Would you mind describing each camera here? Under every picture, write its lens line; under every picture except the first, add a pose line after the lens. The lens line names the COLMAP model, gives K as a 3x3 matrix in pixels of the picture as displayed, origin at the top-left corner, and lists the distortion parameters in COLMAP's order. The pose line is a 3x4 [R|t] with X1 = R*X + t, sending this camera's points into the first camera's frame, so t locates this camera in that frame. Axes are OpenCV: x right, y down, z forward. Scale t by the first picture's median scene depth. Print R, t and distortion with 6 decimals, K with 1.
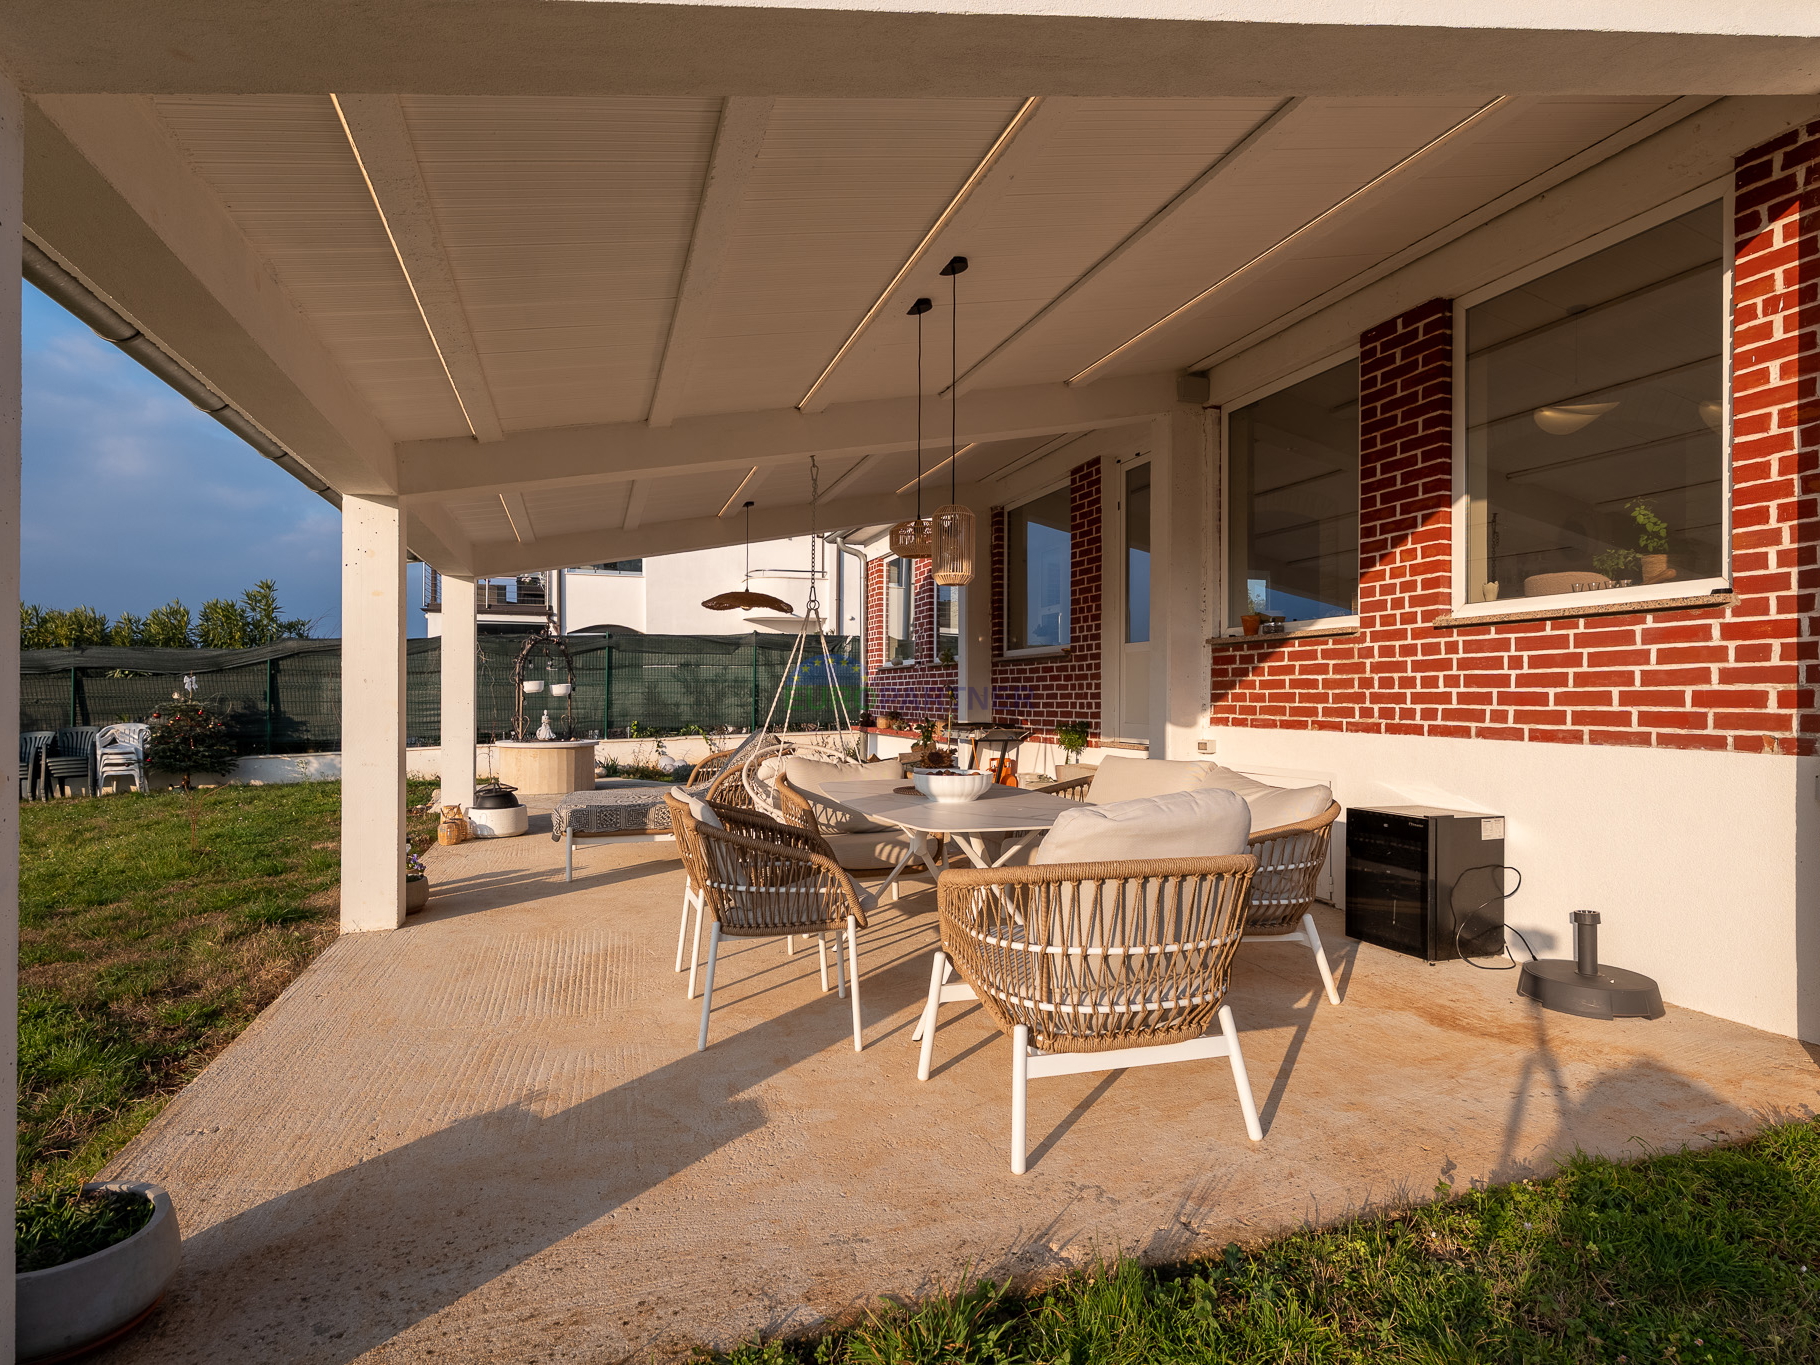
lens RADIAL K [[1018.5, 0, 921.5], [0, 1018.5, 694.2], [0, 0, 1]] dist [0.008464, 0.000793]
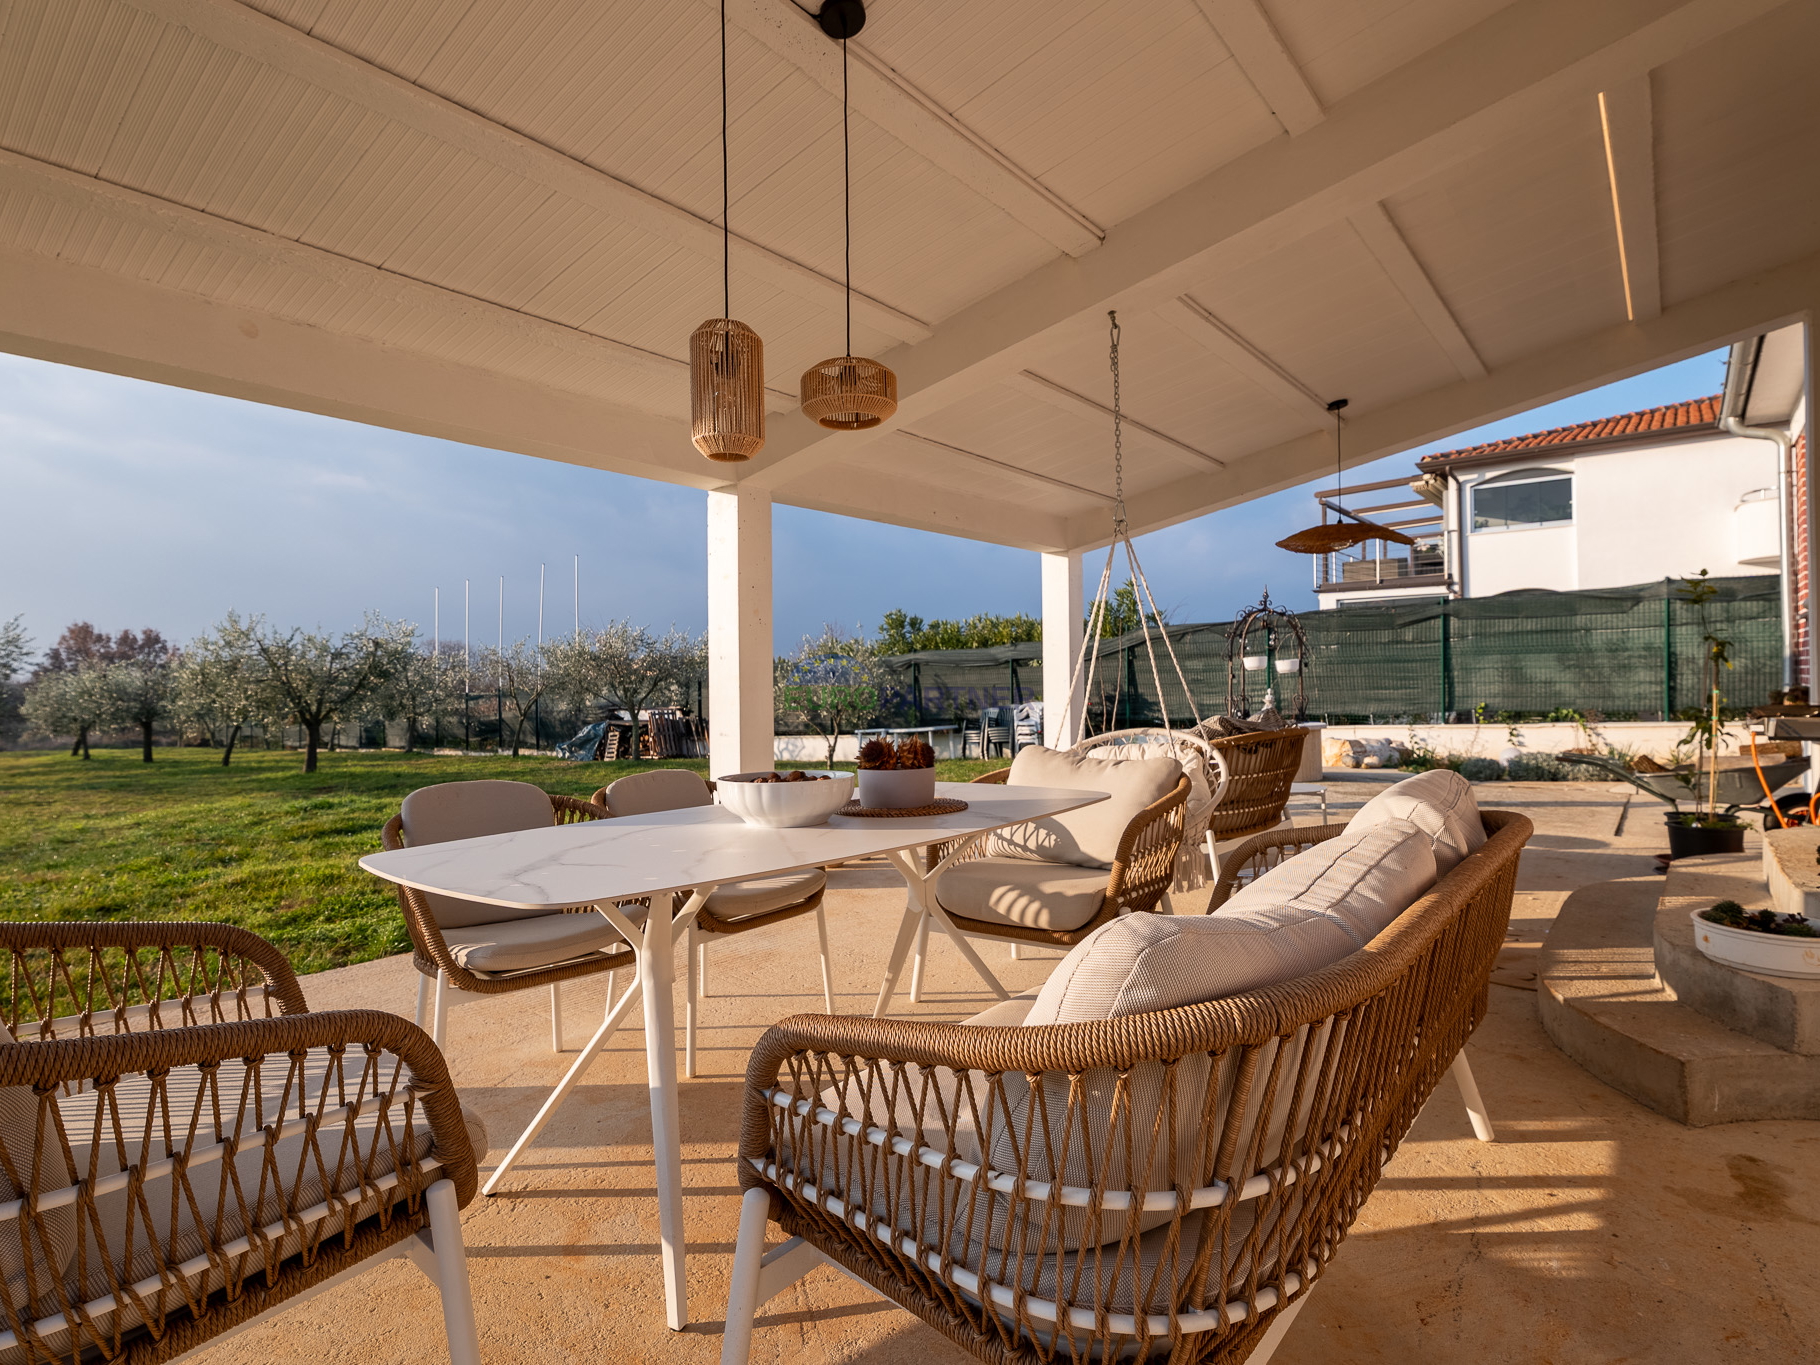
lens RADIAL K [[977.8, 0, 899.3], [0, 977.8, 678.4], [0, 0, 1]] dist [0.002722, 0.003319]
pose [[0.538467, -0.016579, -0.842483, 1.298338], [0.016350, 0.999824, -0.009225, 0.063492], [0.842488, -0.008807, 0.538644, 1.820712]]
